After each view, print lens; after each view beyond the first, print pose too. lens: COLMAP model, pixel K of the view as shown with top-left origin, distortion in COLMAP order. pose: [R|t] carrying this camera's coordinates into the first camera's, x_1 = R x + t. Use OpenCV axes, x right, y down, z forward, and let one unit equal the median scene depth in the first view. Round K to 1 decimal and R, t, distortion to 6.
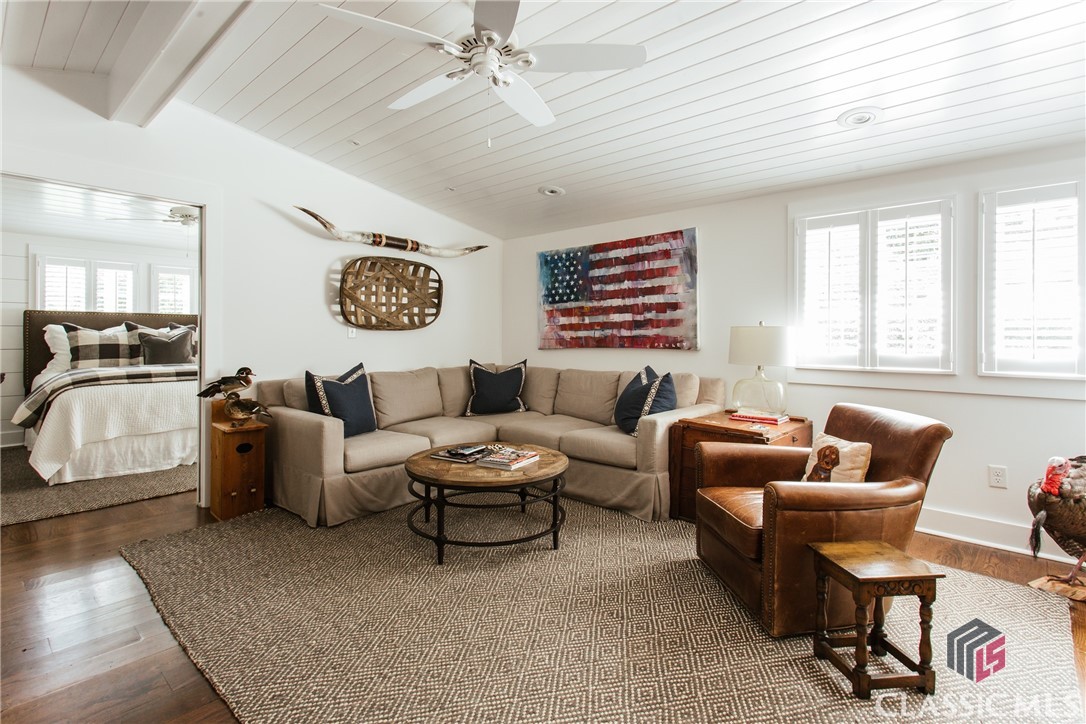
lens RADIAL K [[525.3, 0, 543.2], [0, 525.3, 327.0], [0, 0, 1]] dist [-0.001142, 0.000186]
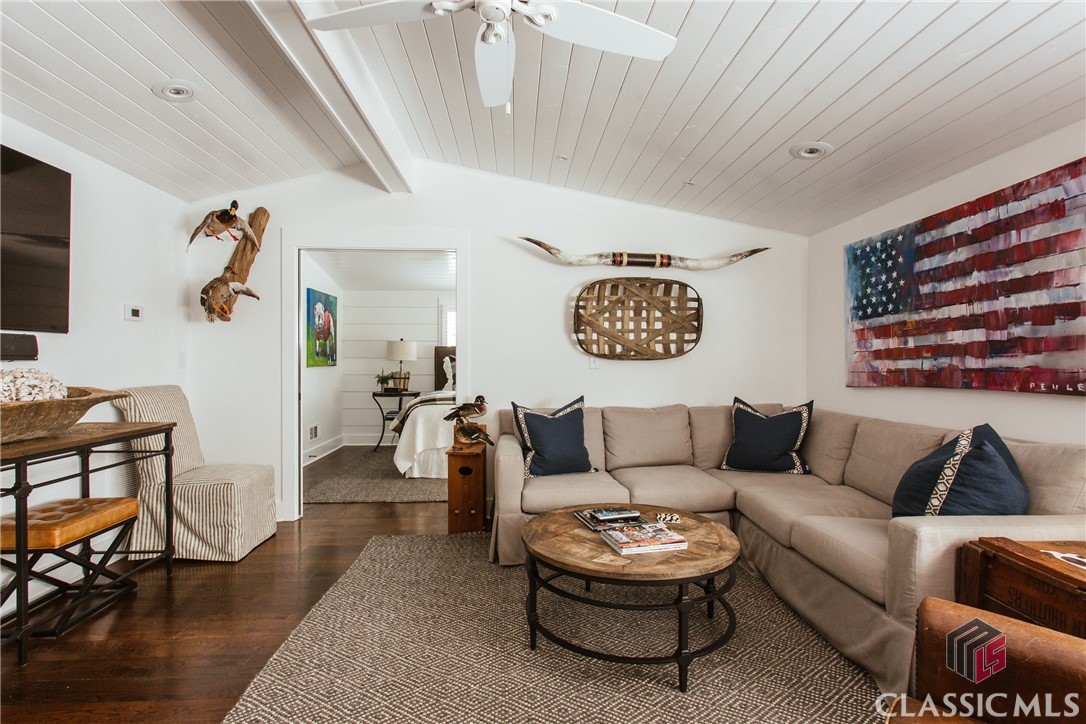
lens RADIAL K [[538.2, 0, 543.0], [0, 538.2, 362.0], [0, 0, 1]] dist [0.002255, 0.001455]
pose [[0.706916, -0.001304, -0.707296, 0.235006], [0.008567, 0.999941, 0.006719, 0.002065], [0.707245, -0.010809, 0.706886, 0.248563]]
